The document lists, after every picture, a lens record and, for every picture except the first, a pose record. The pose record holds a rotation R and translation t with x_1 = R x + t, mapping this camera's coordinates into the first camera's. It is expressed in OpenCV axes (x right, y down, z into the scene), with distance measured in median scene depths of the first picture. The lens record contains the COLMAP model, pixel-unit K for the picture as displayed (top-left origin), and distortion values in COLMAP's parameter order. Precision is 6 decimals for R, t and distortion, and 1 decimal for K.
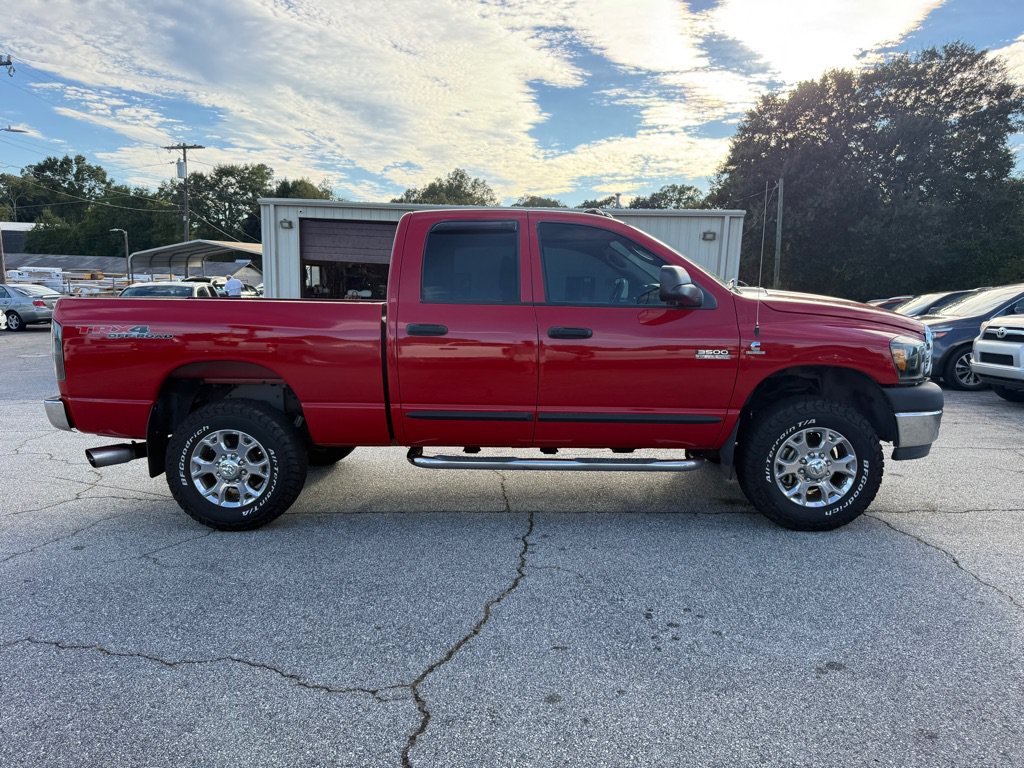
lens RADIAL K [[738.6, 0, 513.6], [0, 738.6, 399.4], [0, 0, 1]] dist [0.030069, -0.036587]
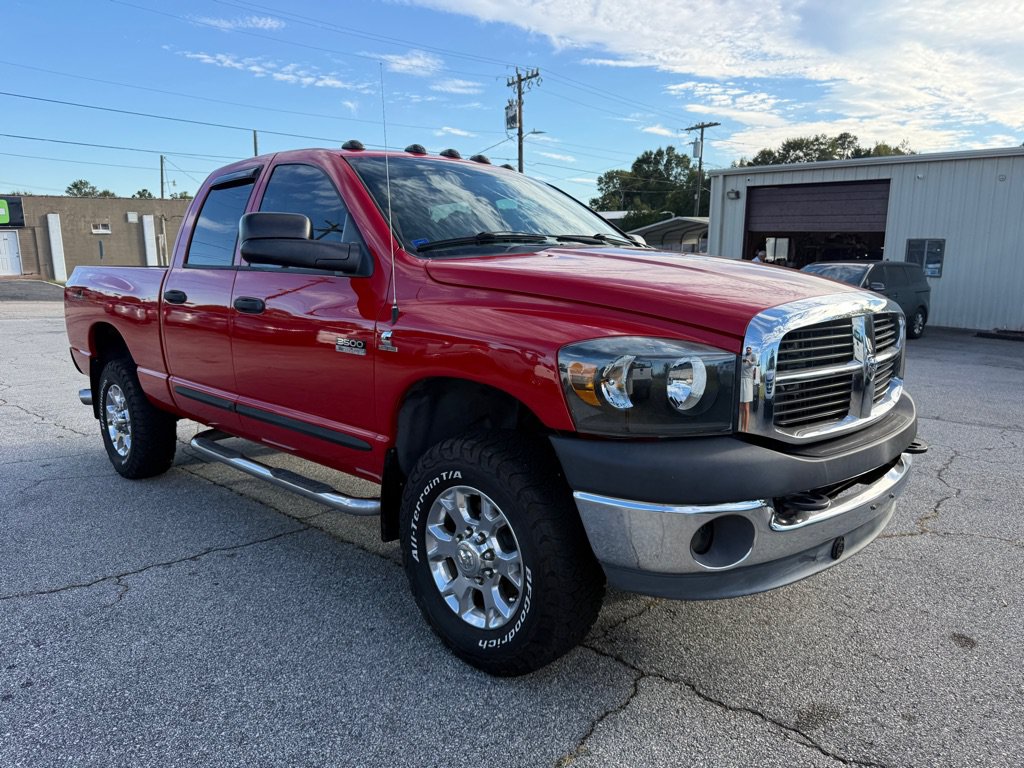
lens RADIAL K [[738.6, 0, 513.6], [0, 738.6, 399.4], [0, 0, 1]] dist [0.030069, -0.036587]
pose [[0.731761, 0.112897, -0.672146, 0.153111], [-0.092563, 0.993510, 0.066101, -0.013185], [0.675246, 0.013846, 0.737462, 0.114694]]
